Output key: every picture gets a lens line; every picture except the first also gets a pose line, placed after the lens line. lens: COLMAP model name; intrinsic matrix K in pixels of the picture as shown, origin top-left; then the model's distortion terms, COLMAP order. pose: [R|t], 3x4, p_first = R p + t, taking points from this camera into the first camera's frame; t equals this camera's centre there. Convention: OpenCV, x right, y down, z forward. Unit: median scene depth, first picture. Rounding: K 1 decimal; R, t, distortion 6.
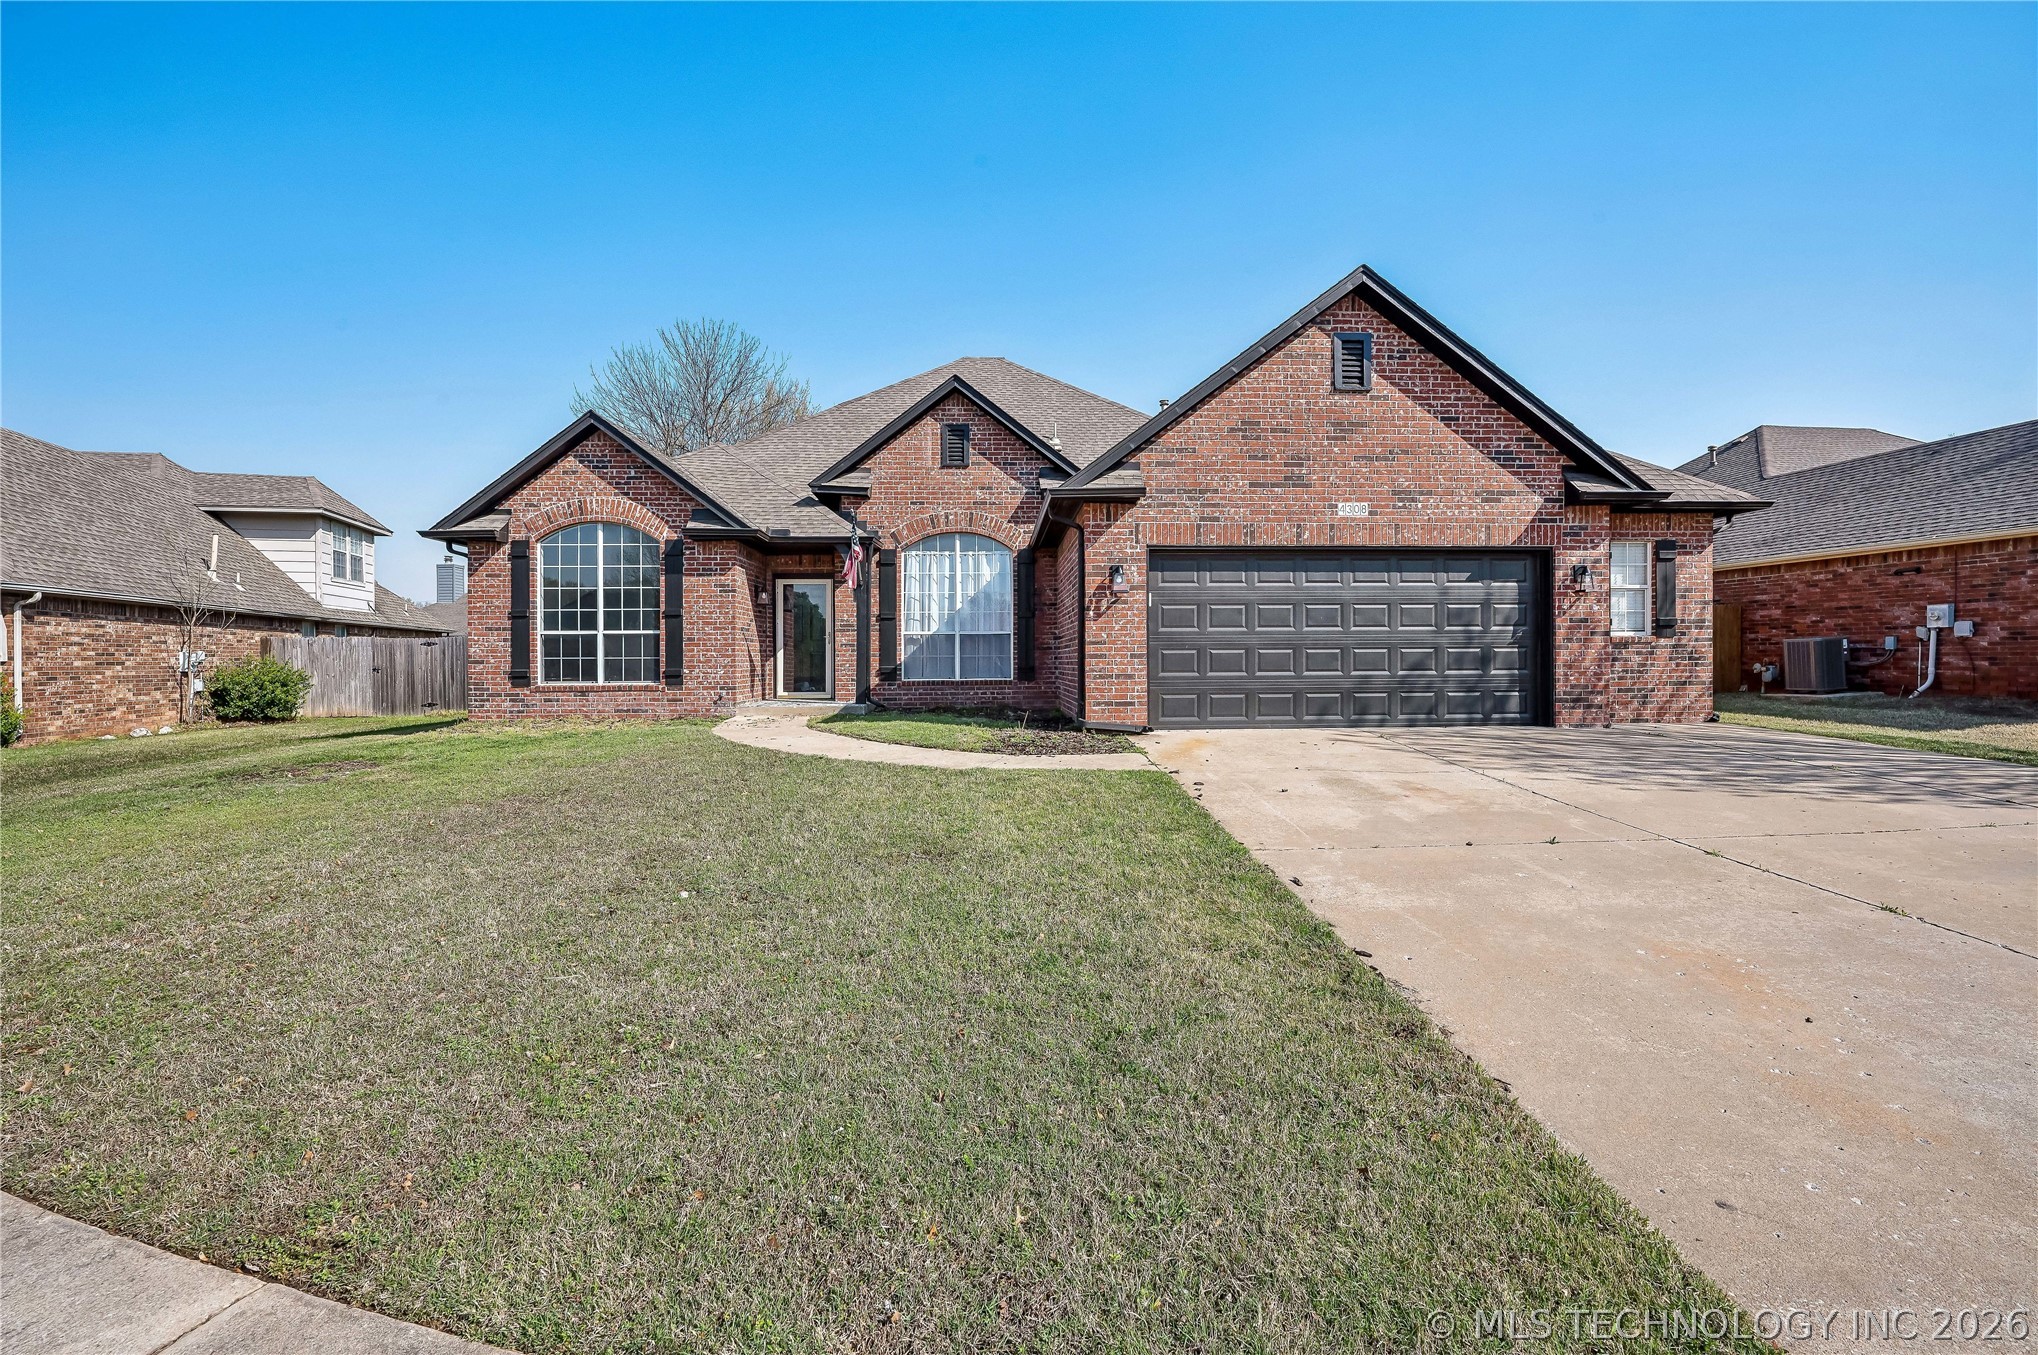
lens RADIAL K [[896.7, 0, 1019.4], [0, 896.7, 647.1], [0, 0, 1]] dist [-0.002206, -0.000025]
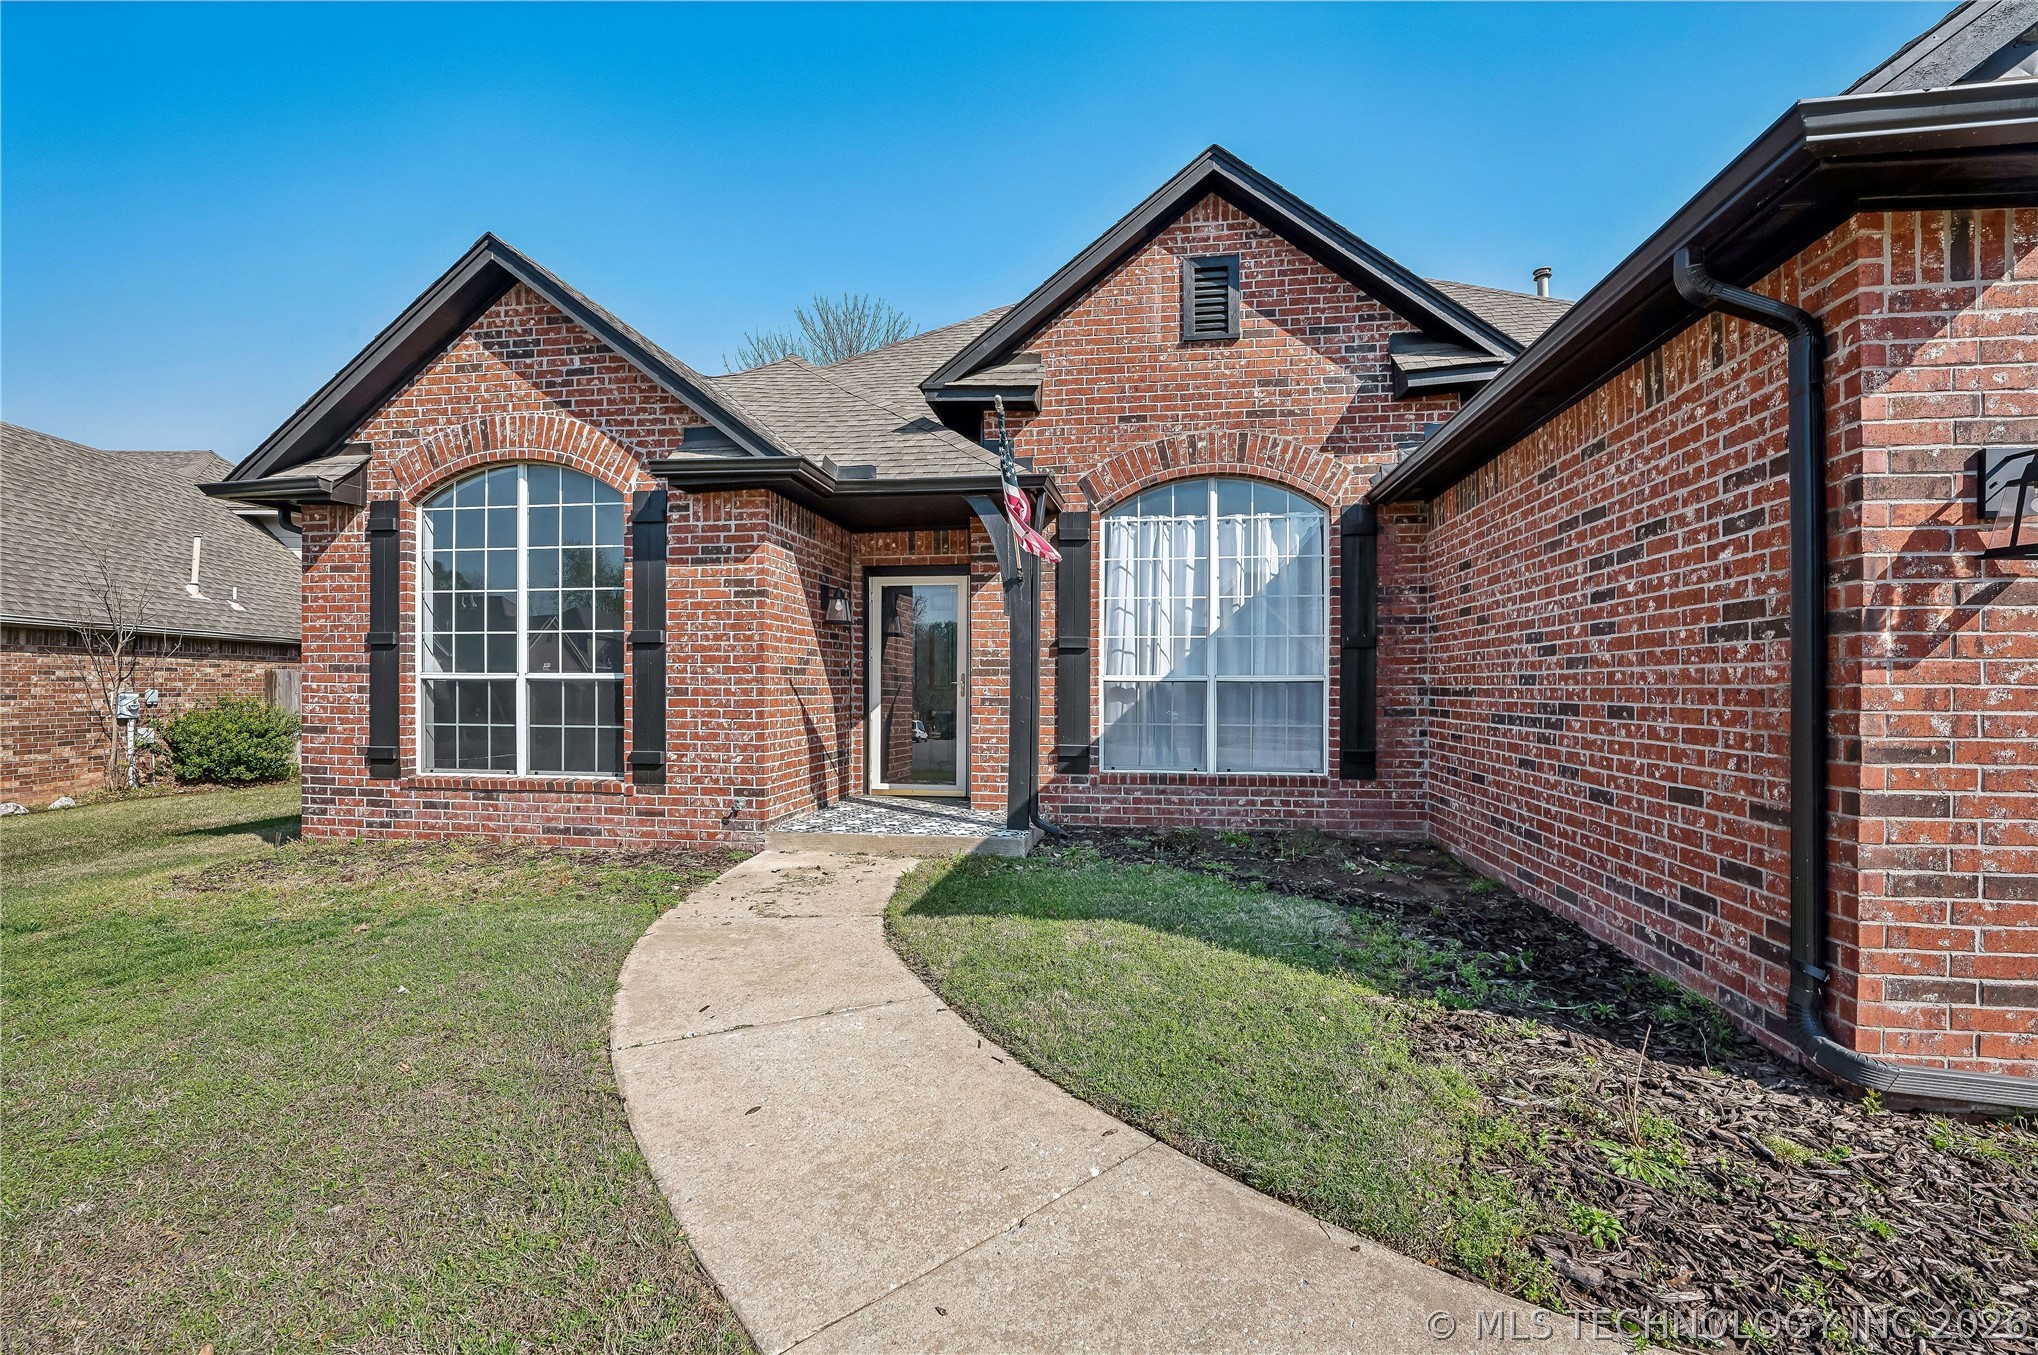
lens RADIAL K [[896.7, 0, 1019.4], [0, 896.7, 647.1], [0, 0, 1]] dist [-0.002206, -0.000025]
pose [[0.983218, 0.001326, -0.182429, -0.086029], [-0.006536, 0.999588, -0.027961, -0.019215], [0.182317, 0.028684, 0.982821, 0.510043]]
